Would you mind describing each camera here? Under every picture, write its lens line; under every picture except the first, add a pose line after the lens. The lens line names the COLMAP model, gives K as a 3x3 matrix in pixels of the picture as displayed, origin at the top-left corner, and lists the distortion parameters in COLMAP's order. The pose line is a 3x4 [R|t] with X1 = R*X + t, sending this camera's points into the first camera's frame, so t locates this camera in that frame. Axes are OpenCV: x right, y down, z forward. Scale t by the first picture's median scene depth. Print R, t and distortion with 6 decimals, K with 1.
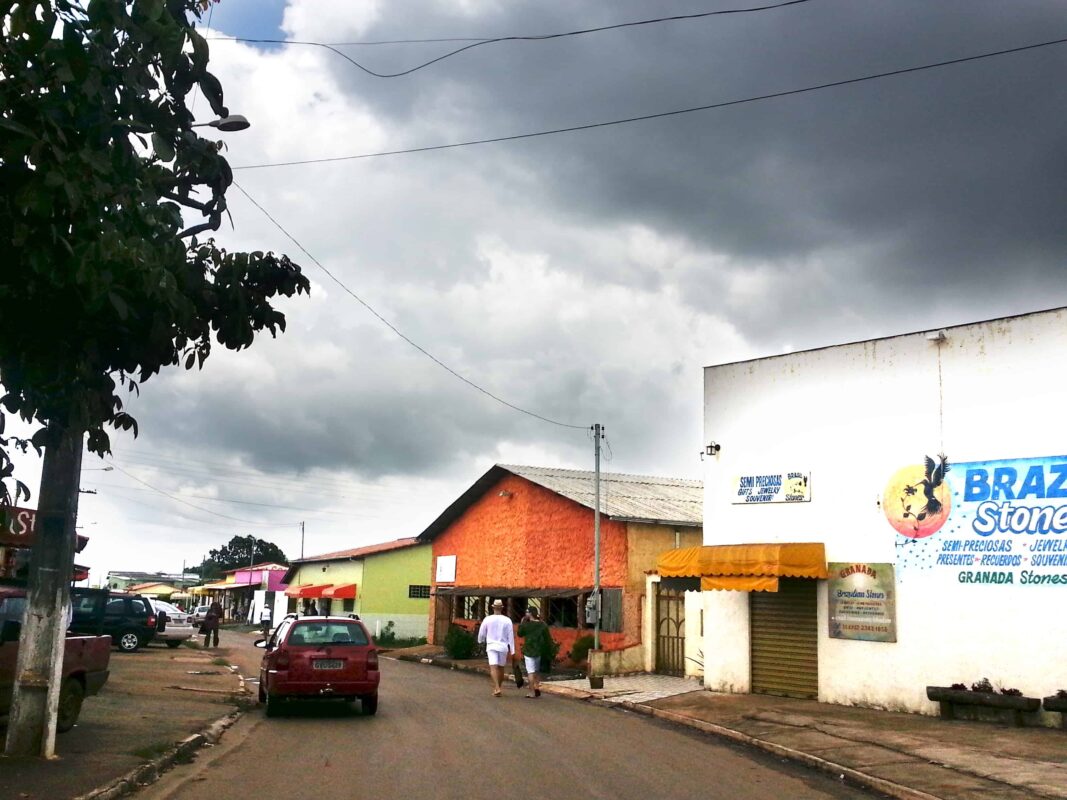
lens RADIAL K [[976.7, 0, 501.2], [0, 976.7, 446.0], [0, 0, 1]] dist [0.123452, -0.173013]
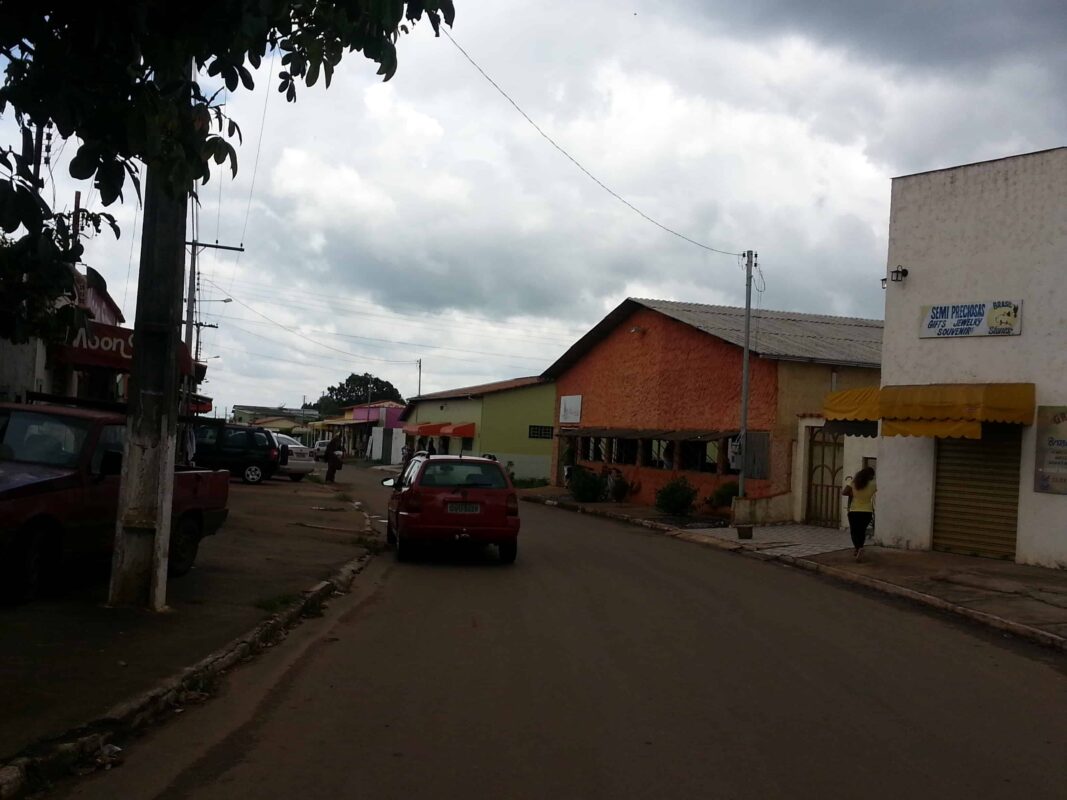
lens RADIAL K [[931.2, 0, 520.1], [0, 931.2, 414.8], [0, 0, 1]] dist [0.110858, -0.205501]
pose [[0.996604, 0.018987, -0.080122, -0.040950], [-0.008677, 0.991851, 0.127107, 0.020038], [0.081883, -0.125980, 0.988648, 0.121107]]
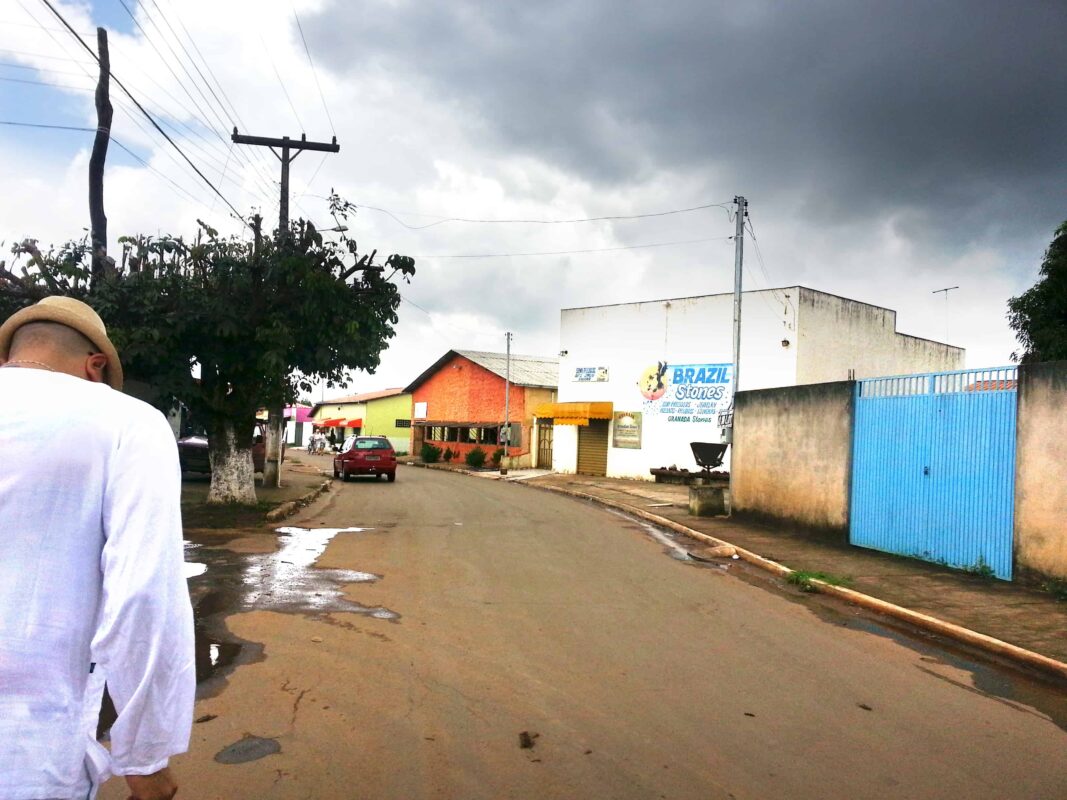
lens RADIAL K [[931.2, 0, 520.1], [0, 931.2, 414.8], [0, 0, 1]] dist [0.110858, -0.205501]
pose [[0.997443, 0.007289, 0.071092, -0.000909], [-0.017169, 0.990090, 0.139378, -0.112987], [-0.069371, -0.140242, 0.987684, -0.717042]]
